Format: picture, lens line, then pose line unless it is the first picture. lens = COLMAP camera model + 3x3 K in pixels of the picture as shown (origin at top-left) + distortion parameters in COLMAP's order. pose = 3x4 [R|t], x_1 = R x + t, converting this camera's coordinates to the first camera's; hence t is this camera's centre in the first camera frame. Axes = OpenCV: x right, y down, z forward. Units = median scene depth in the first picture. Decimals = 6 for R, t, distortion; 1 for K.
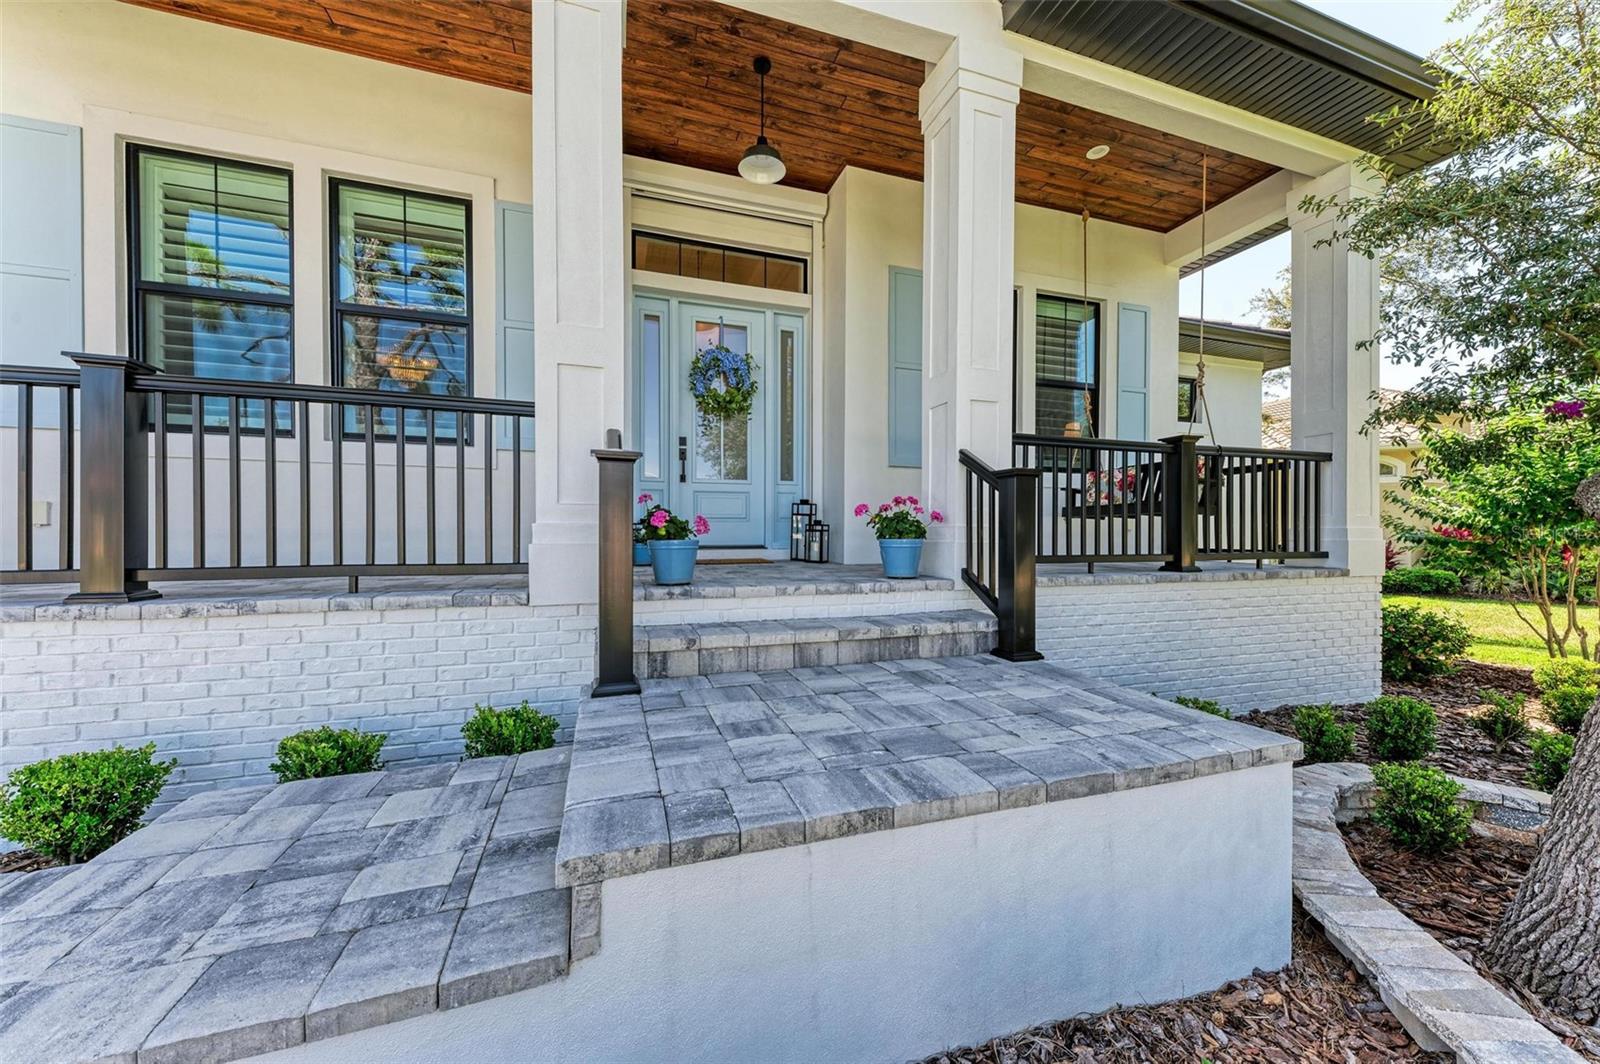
lens RADIAL K [[593.5, 0, 800.0], [0, 593.5, 532.0], [0, 0, 1]] dist [0.000095, -0.003574]
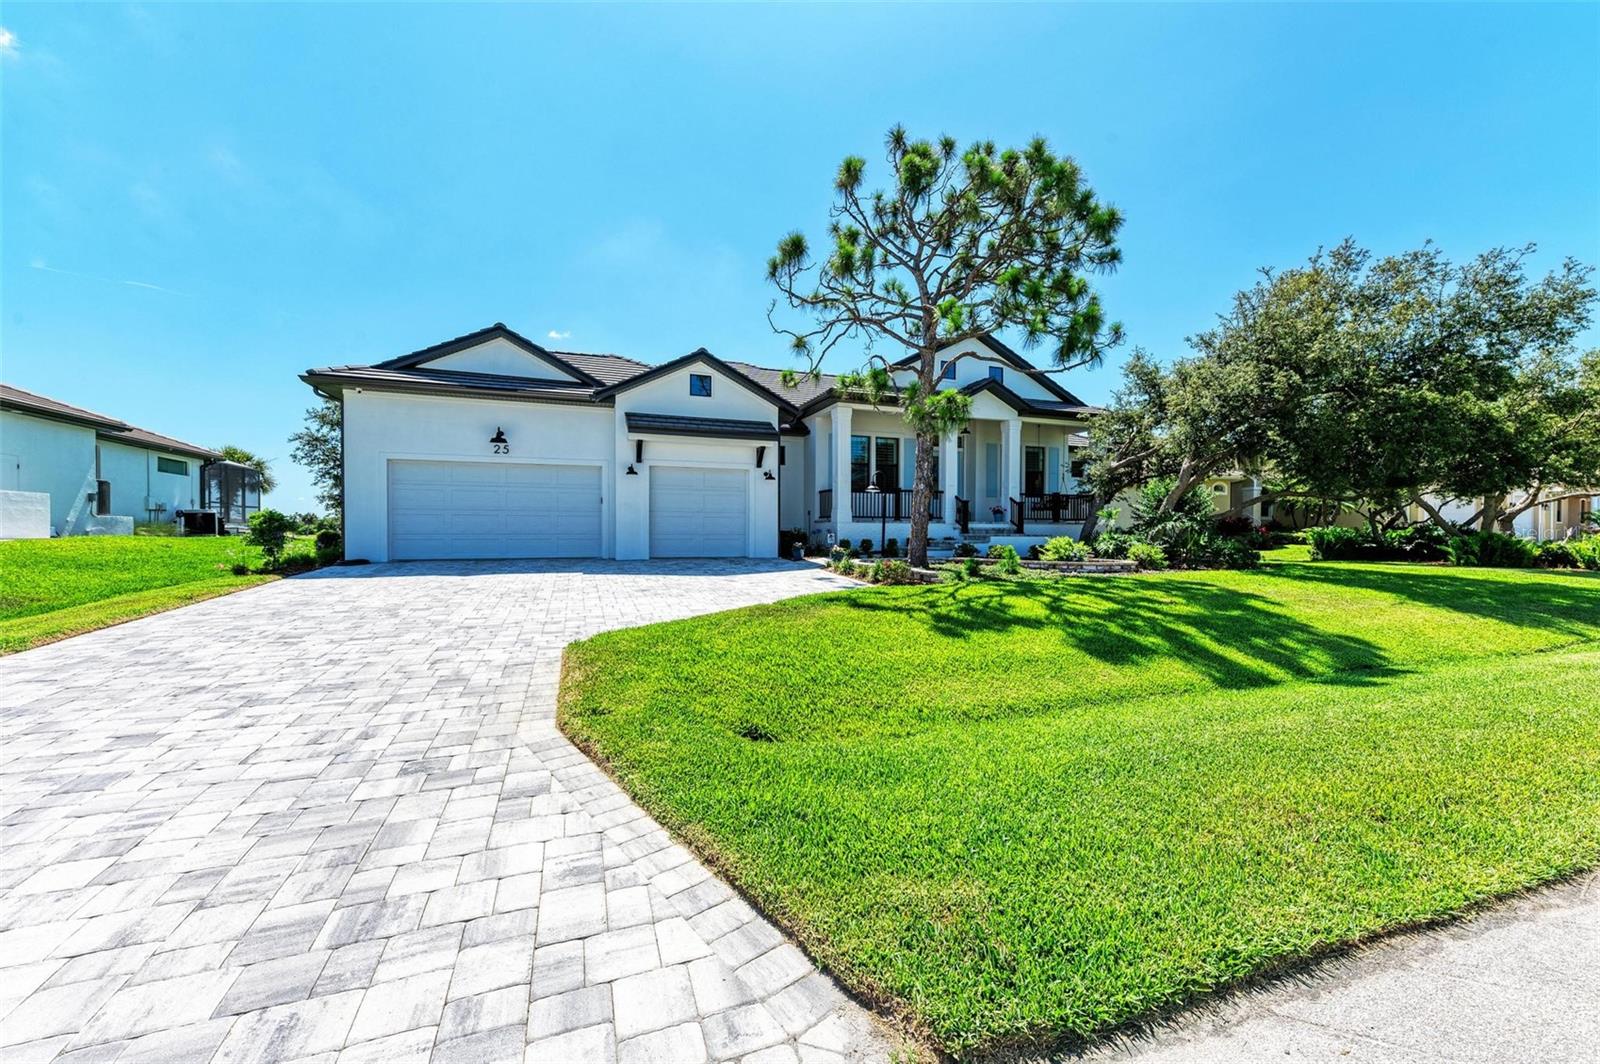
lens RADIAL K [[630.9, 0, 800.0], [0, 630.9, 532.0], [0, 0, 1]] dist [-0.001466, -0.000051]
pose [[0.999543, 0.003198, 0.030071, -1.751485], [-0.003291, 0.999990, 0.003069, 0.159605], [-0.030060, -0.003166, 0.999543, -4.521115]]
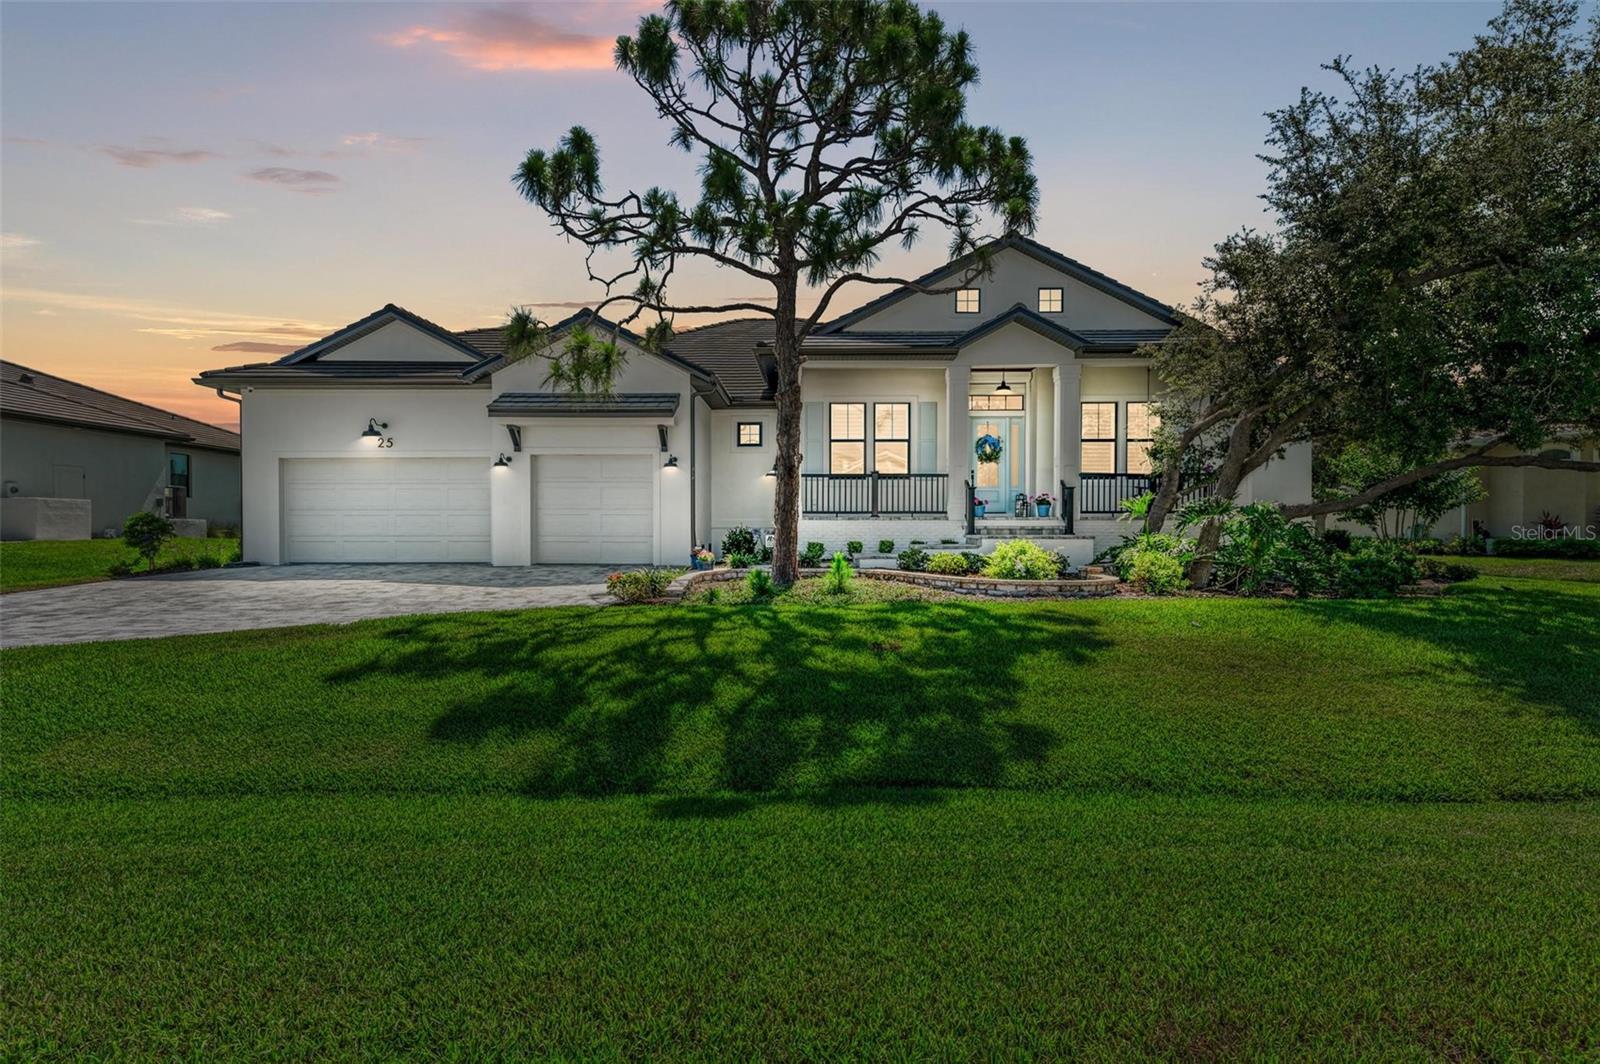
lens RADIAL K [[776.2, 0, 800.0], [0, 776.2, 532.0], [0, 0, 1]] dist [0.002946, 0.000246]
pose [[0.943339, 0.001124, -0.331829, 0.338560], [0.000537, 0.999988, 0.004912, 0.146299], [0.331831, -0.004812, 0.943327, -3.876733]]
